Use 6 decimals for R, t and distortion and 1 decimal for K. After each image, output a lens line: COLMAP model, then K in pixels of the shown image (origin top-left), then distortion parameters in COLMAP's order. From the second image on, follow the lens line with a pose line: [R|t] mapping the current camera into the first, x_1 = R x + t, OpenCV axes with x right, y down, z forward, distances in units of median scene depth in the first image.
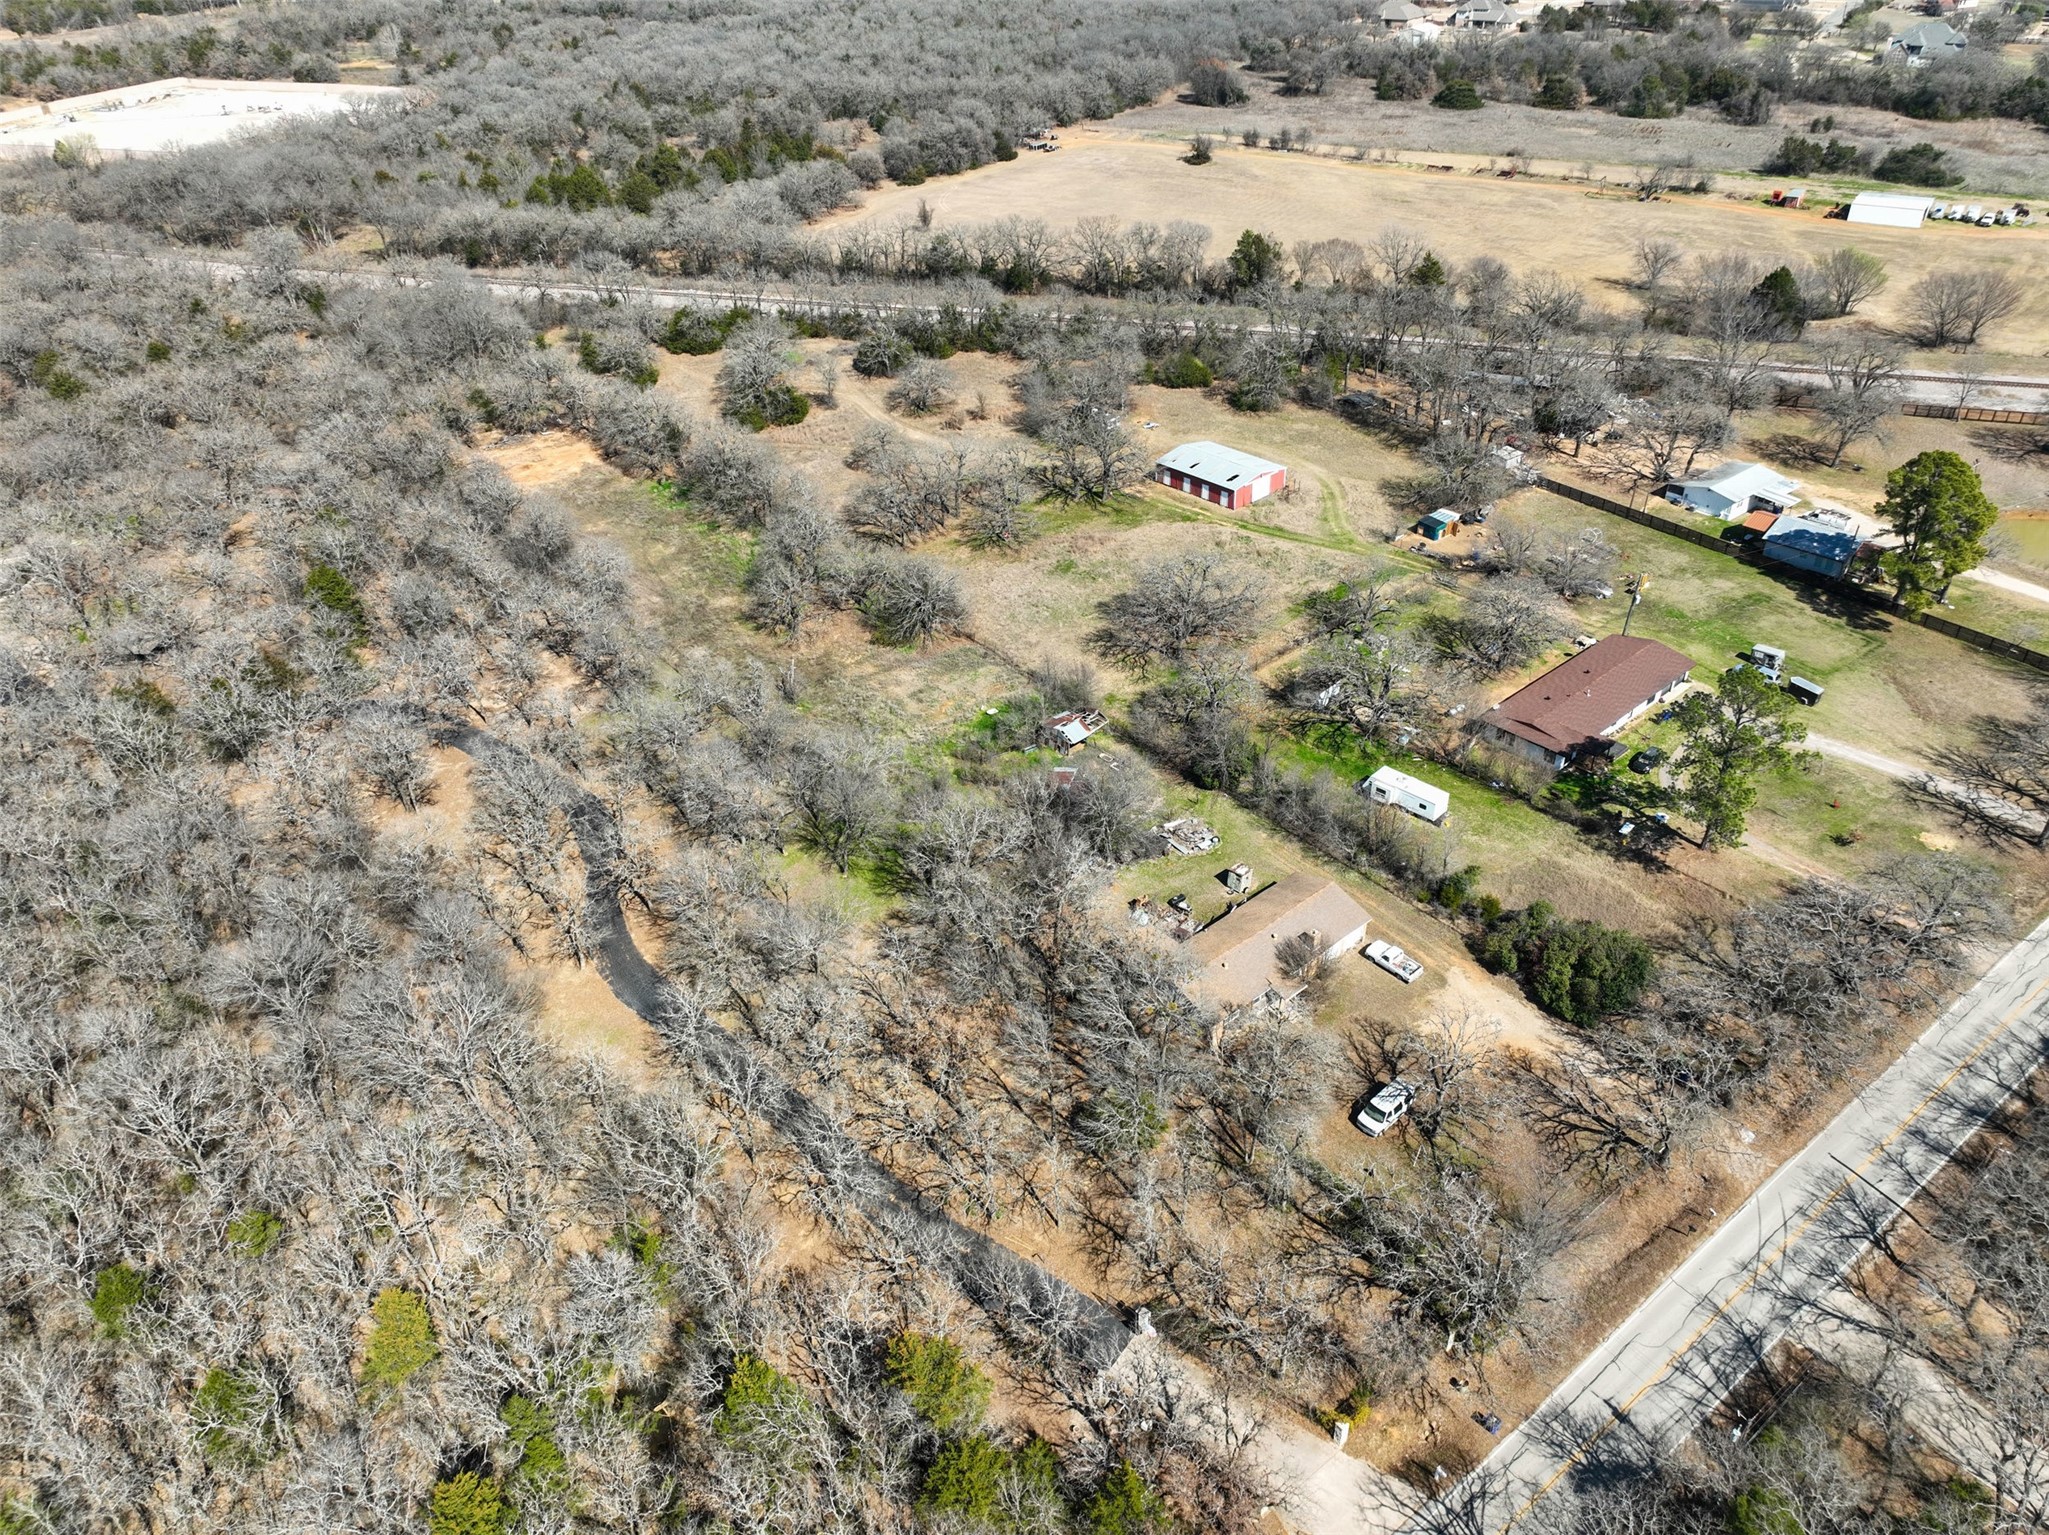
lens RADIAL K [[1424.1, 0, 1038.8], [0, 1424.1, 773.4], [0, 0, 1]] dist [-0.008139, 0.045251]
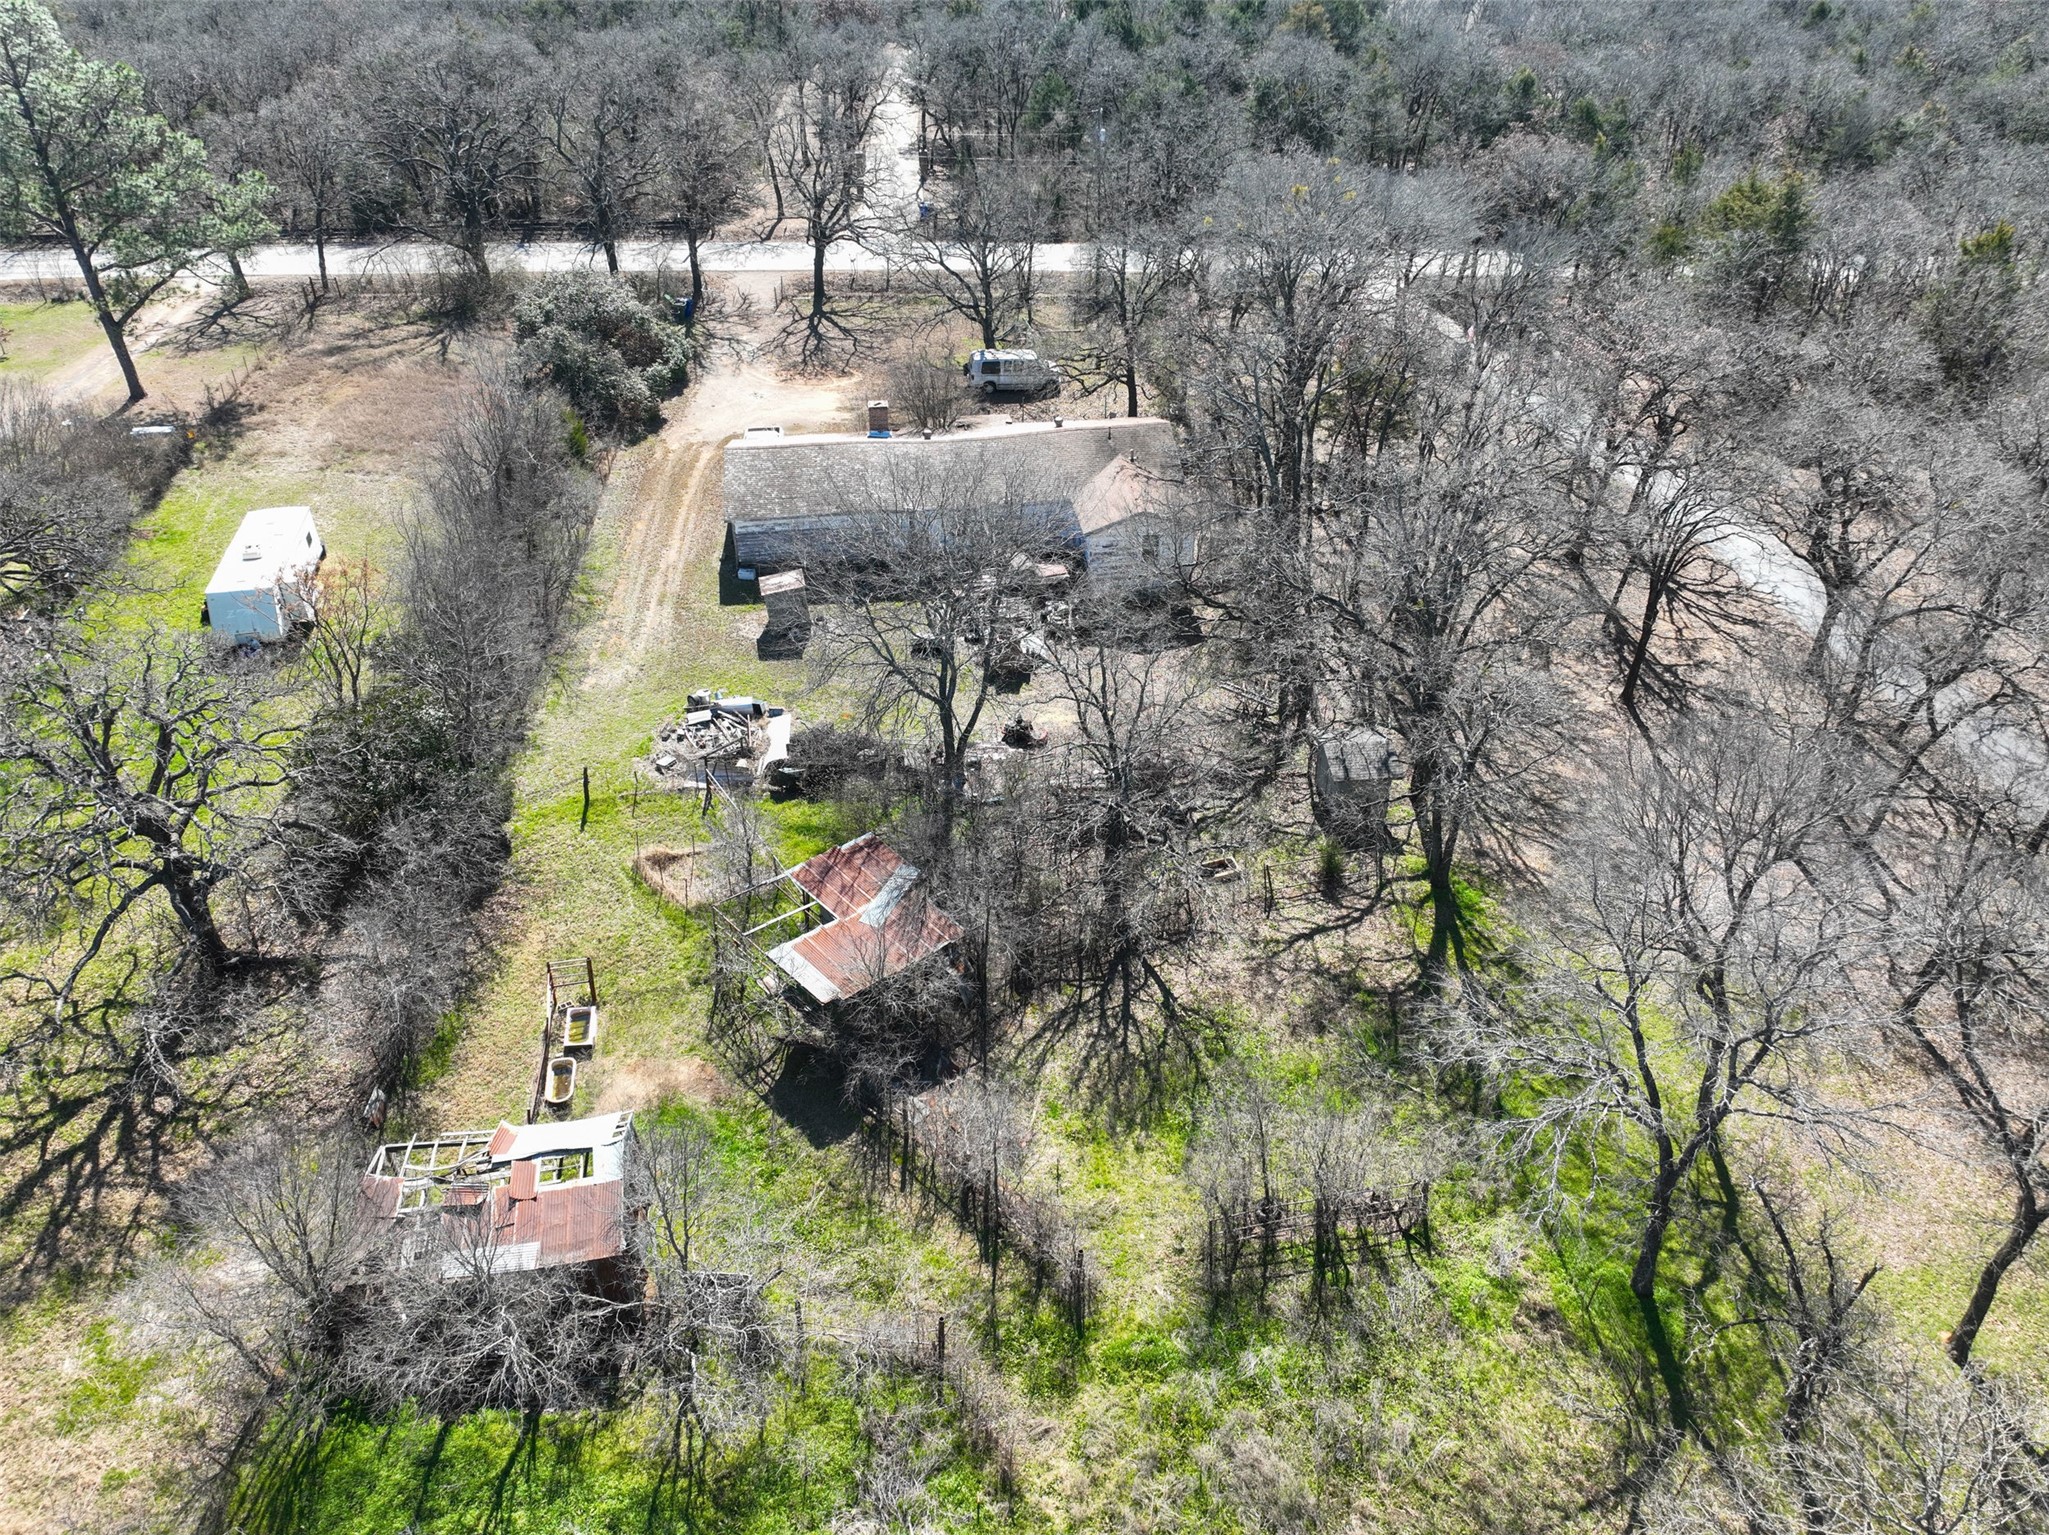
lens RADIAL K [[1424.1, 0, 1038.8], [0, 1424.1, 773.4], [0, 0, 1]] dist [-0.008139, 0.045251]
pose [[-0.831824, -0.285447, 0.476014, -0.171384], [0.339998, 0.415830, 0.843497, -0.283264], [-0.438715, 0.863484, -0.248846, 1.294337]]
